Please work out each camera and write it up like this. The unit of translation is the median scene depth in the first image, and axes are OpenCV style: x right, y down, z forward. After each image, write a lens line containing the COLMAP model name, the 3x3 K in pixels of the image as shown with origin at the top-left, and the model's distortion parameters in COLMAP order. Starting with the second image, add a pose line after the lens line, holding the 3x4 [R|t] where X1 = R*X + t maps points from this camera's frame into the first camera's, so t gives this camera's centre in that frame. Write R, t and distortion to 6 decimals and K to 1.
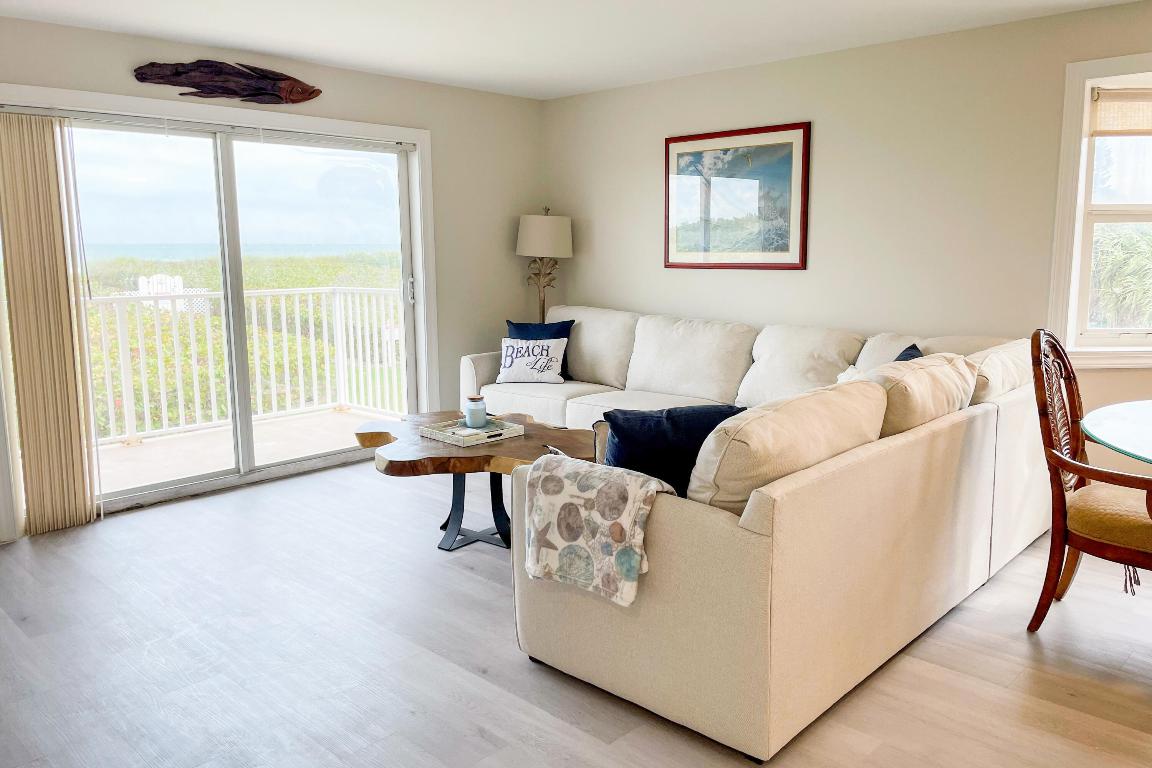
lens RADIAL K [[869.5, 0, 575.2], [0, 869.5, 380.5], [0, 0, 1]] dist [0.035908, -0.012988]
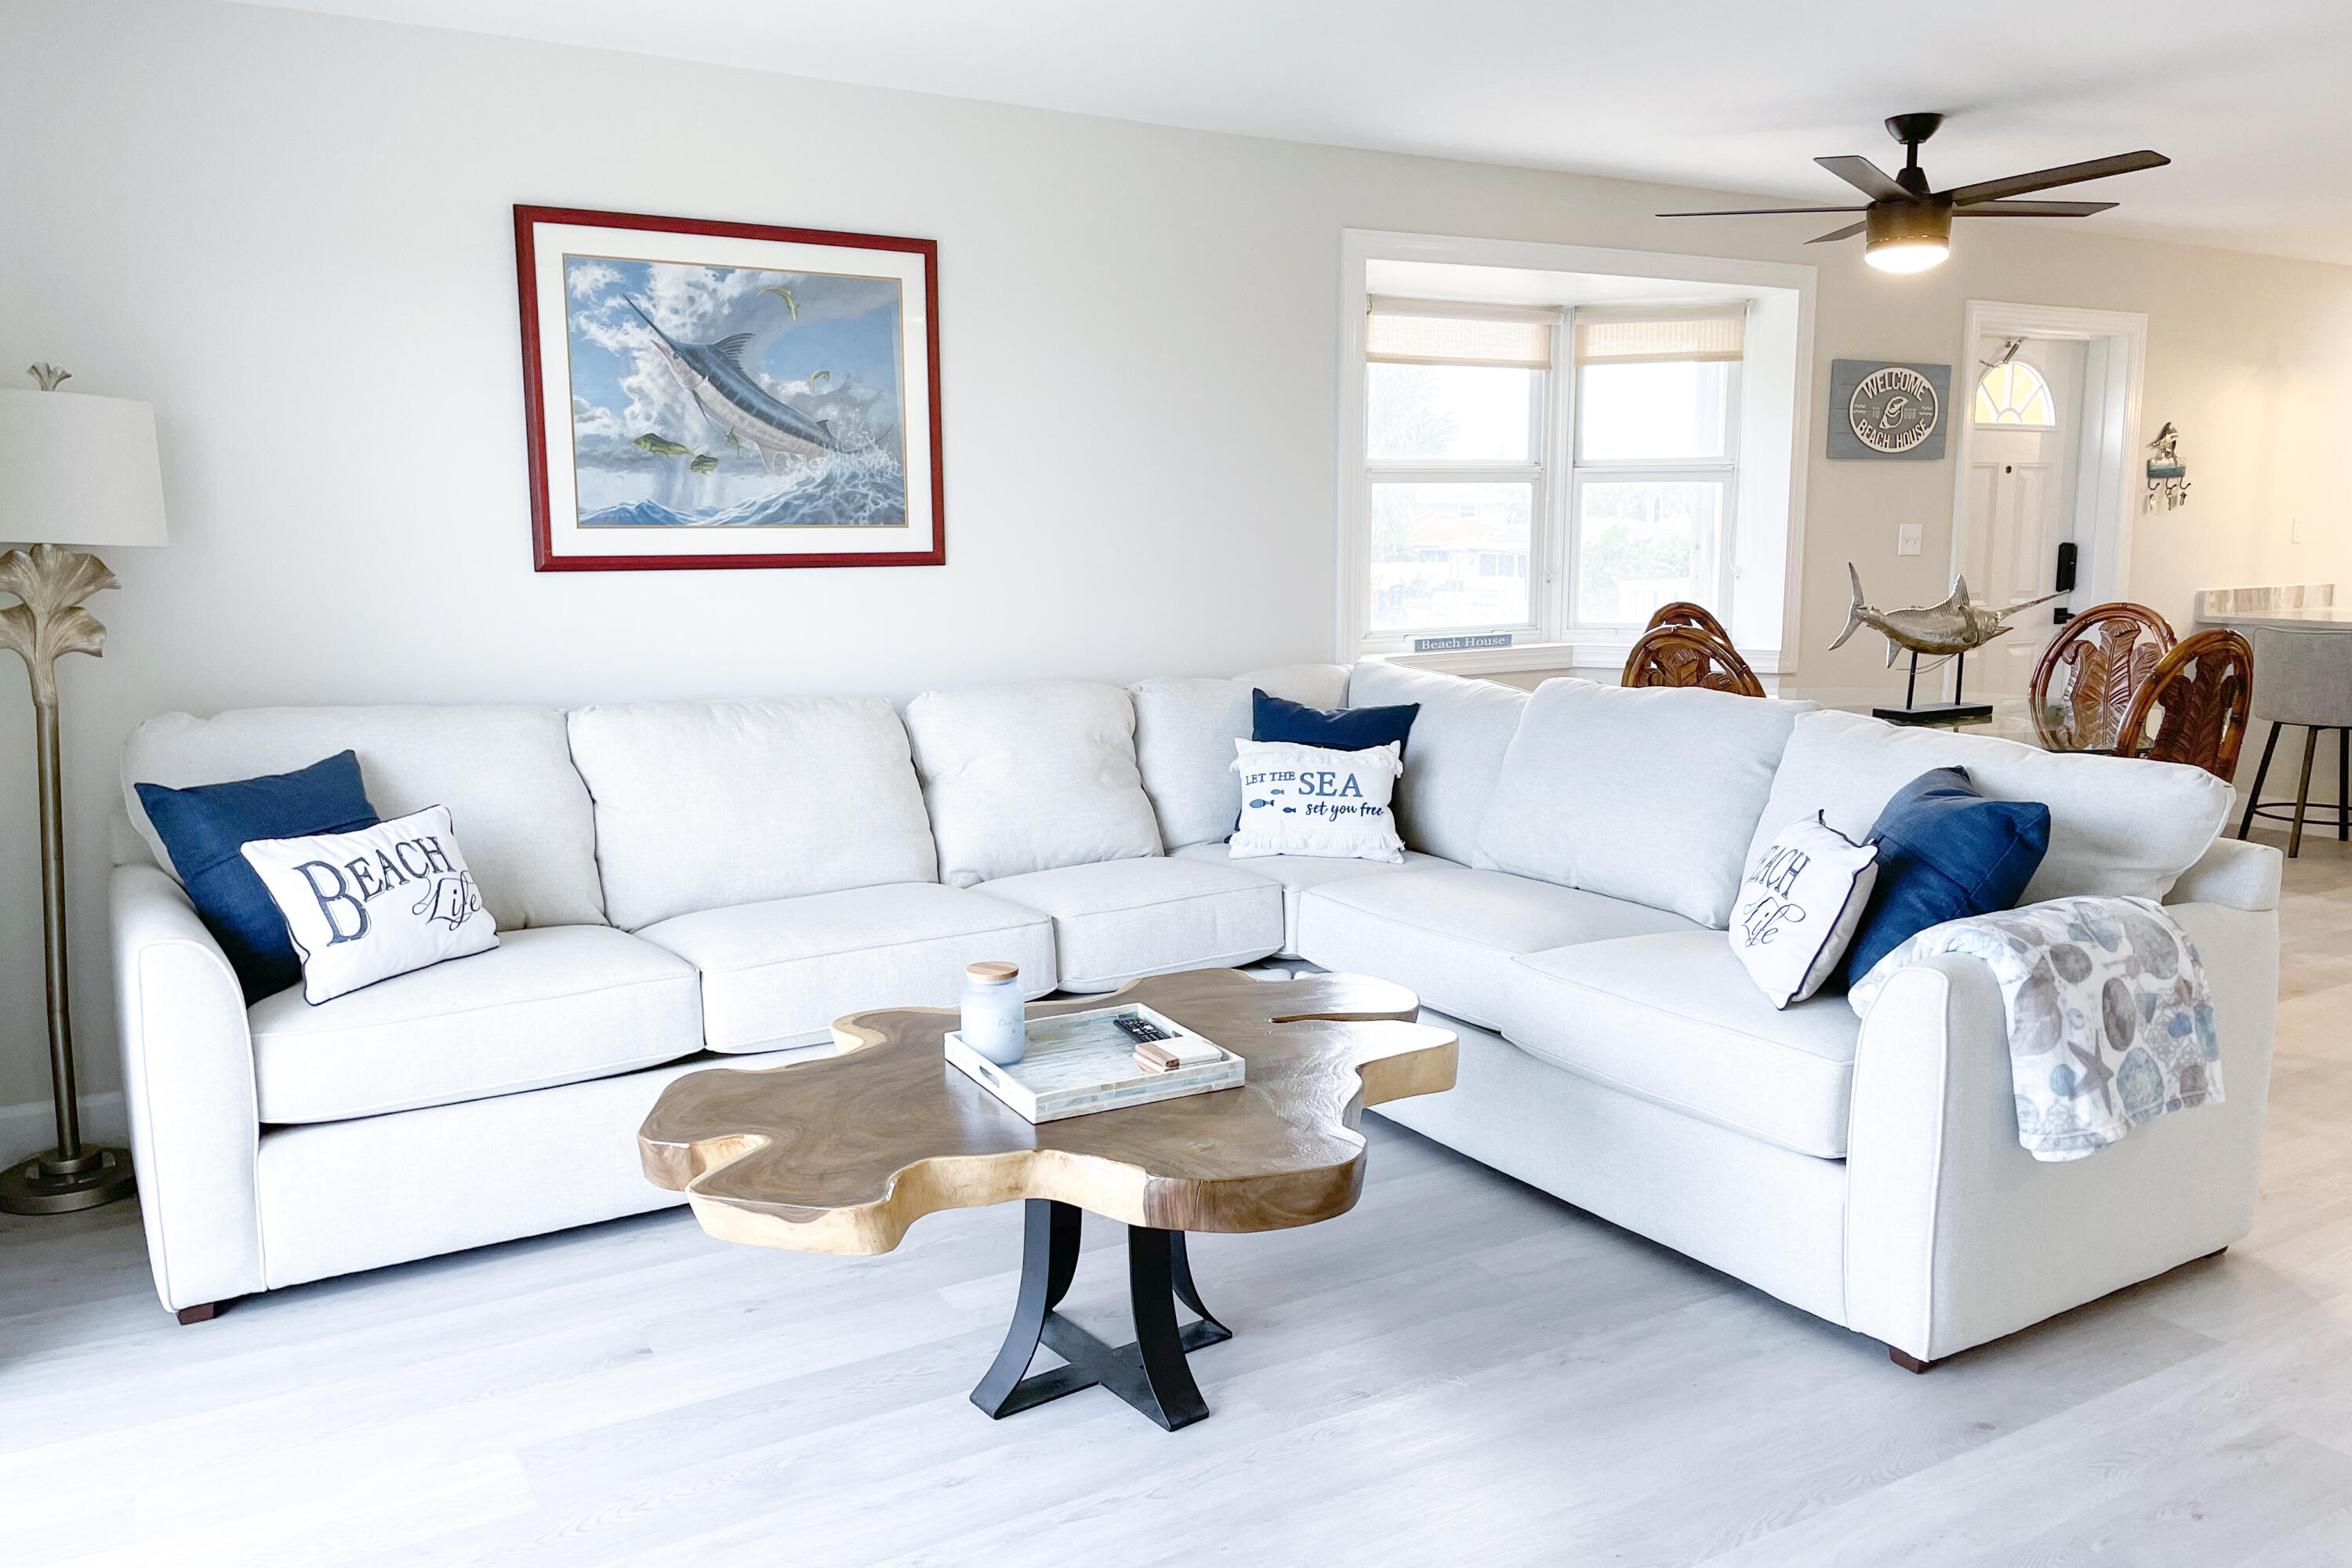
lens RADIAL K [[1775.3, 0, 1174.6], [0, 1775.3, 792.7], [0, 0, 1]] dist [0.035908, -0.012988]
pose [[0.257543, -0.143106, 0.955611, -0.606536], [0.150937, 0.982790, 0.106498, -0.089179], [-0.954405, 0.116810, 0.274710, 0.632666]]
